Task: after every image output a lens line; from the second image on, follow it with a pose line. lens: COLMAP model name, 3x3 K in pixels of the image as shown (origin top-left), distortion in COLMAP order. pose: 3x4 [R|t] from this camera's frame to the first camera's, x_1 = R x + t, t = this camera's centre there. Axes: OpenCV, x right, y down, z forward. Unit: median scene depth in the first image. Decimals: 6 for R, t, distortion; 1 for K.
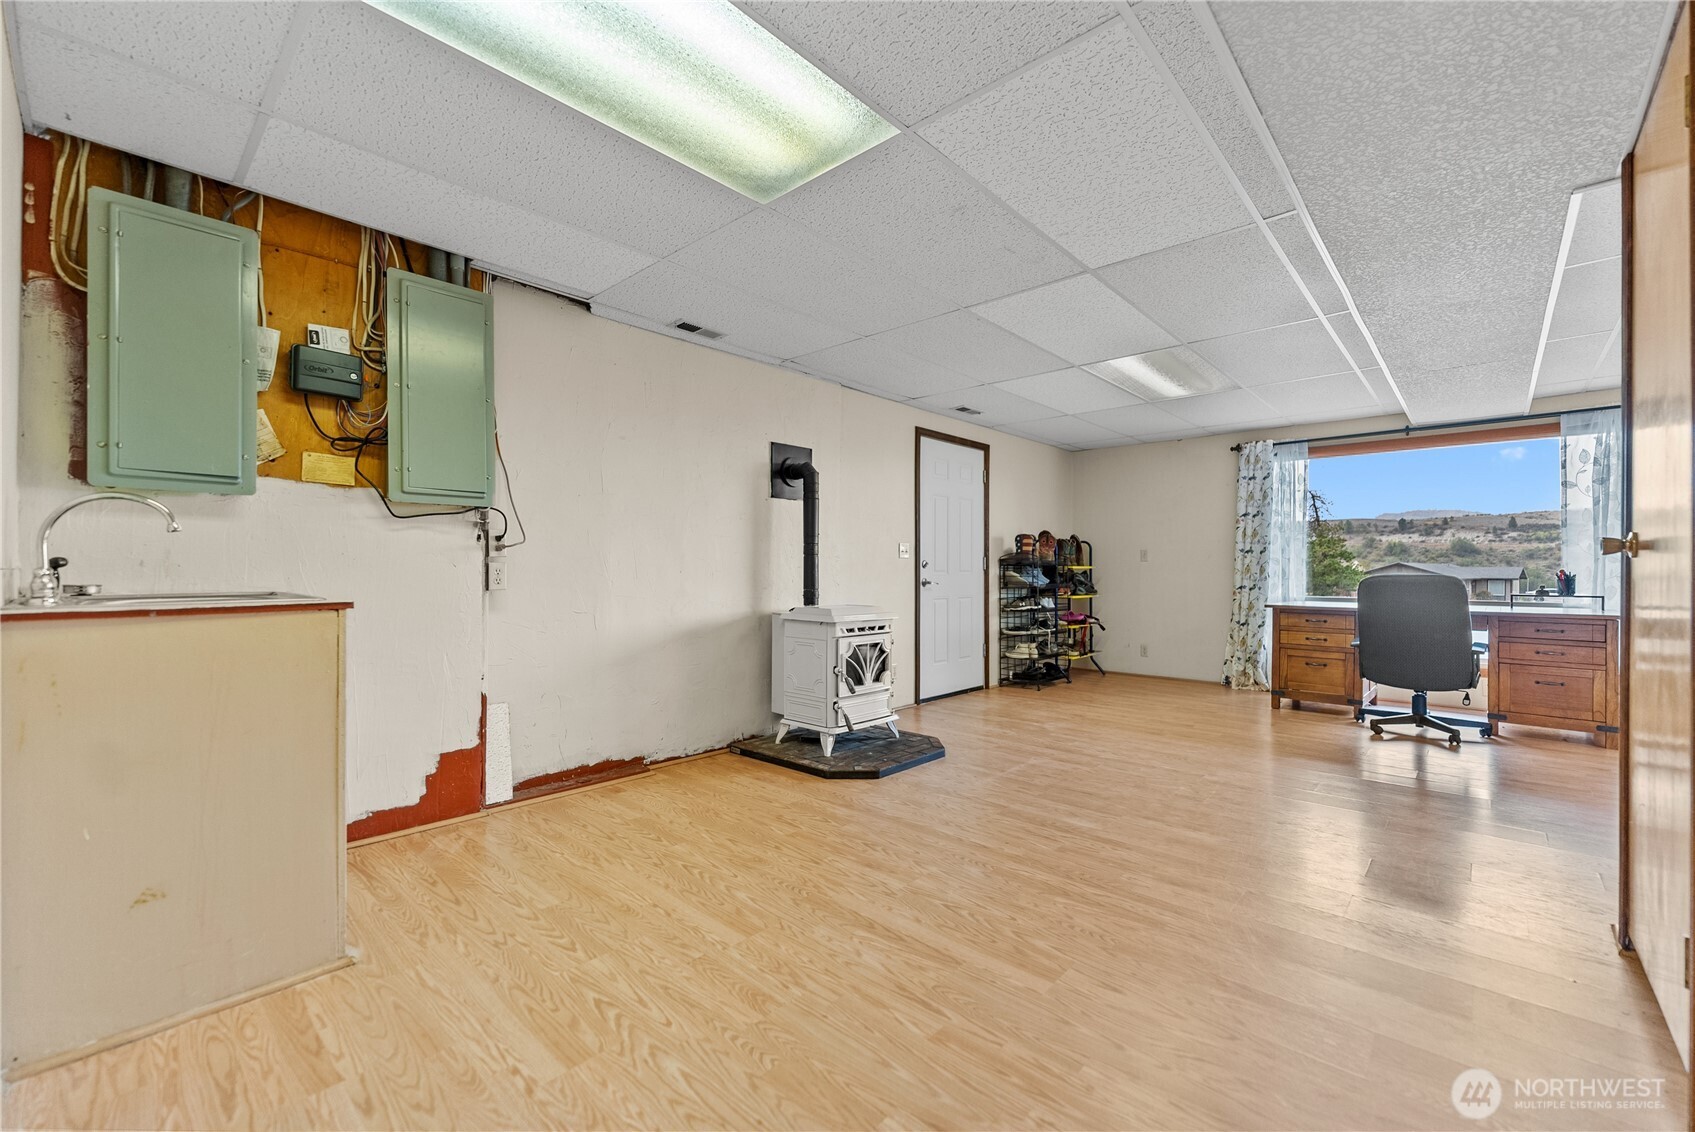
lens RADIAL K [[693.5, 0, 853.9], [0, 693.5, 562.0], [0, 0, 1]] dist [-0.002007, -0.000119]
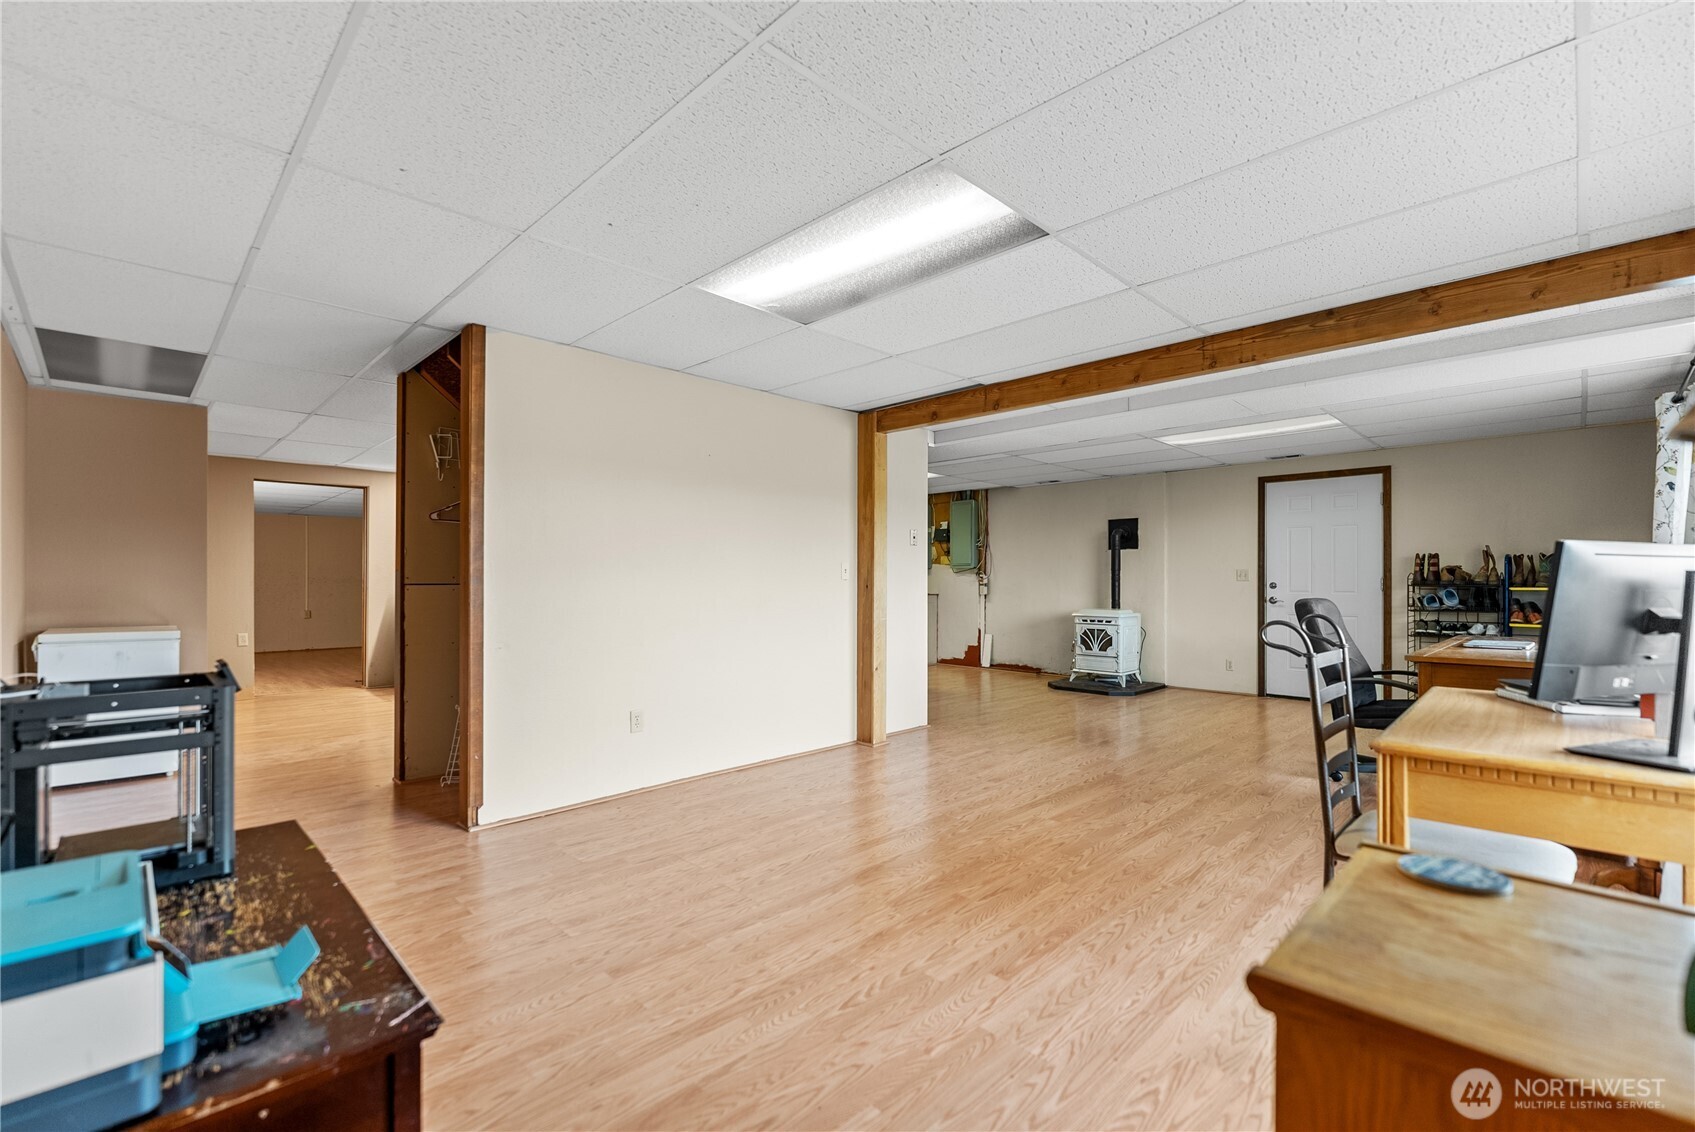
lens RADIAL K [[716.1, 0, 846.3], [0, 716.1, 573.0], [0, 0, 1]] dist [0.000455, 0.000009]
pose [[-0.031404, -0.010087, -0.999456, 2.501528], [0.011563, 0.999878, -0.010455, -0.027013], [0.999440, -0.011885, -0.031284, 0.498761]]
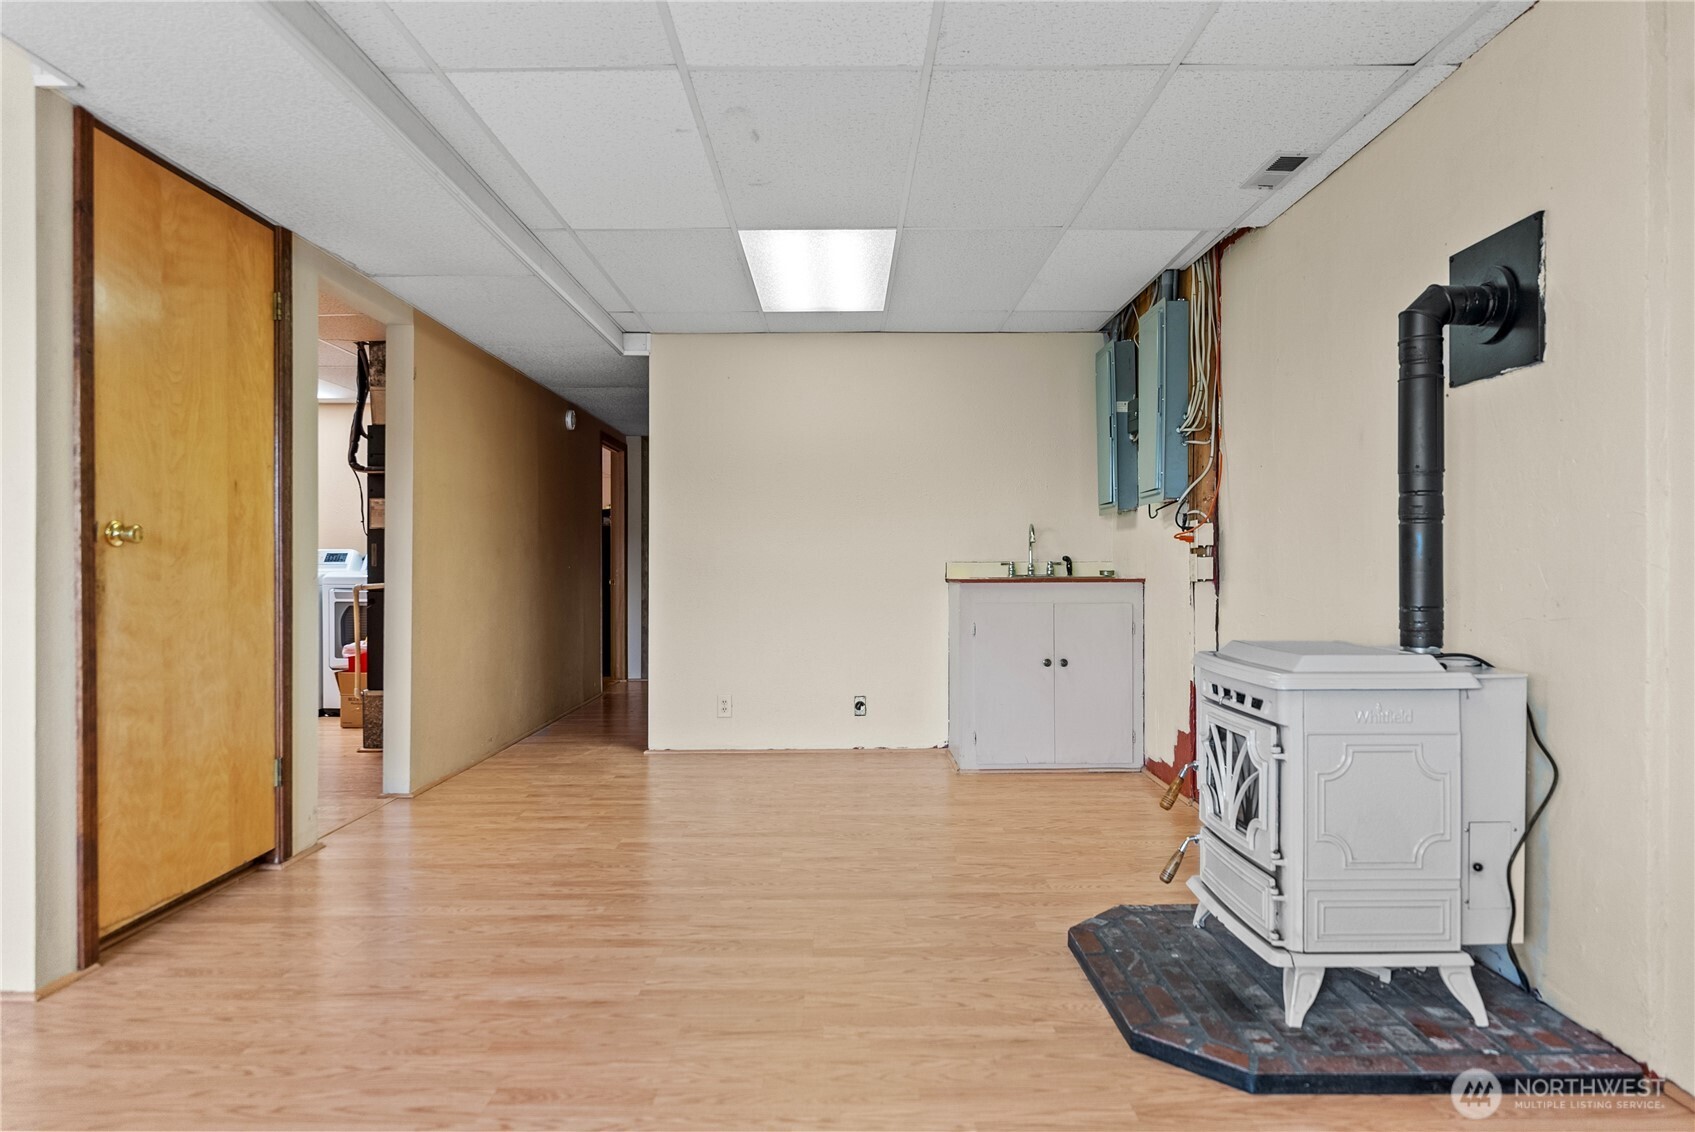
lens RADIAL K [[980.0, 0, 843.7], [0, 980.0, 568.6], [0, 0, 1]] dist [0.004819, 0.000638]
pose [[-0.732854, 0.006526, -0.680355, 0.776384], [0.008895, 0.999960, 0.000010, 0.016936], [0.680328, -0.006044, -0.732883, 1.634972]]
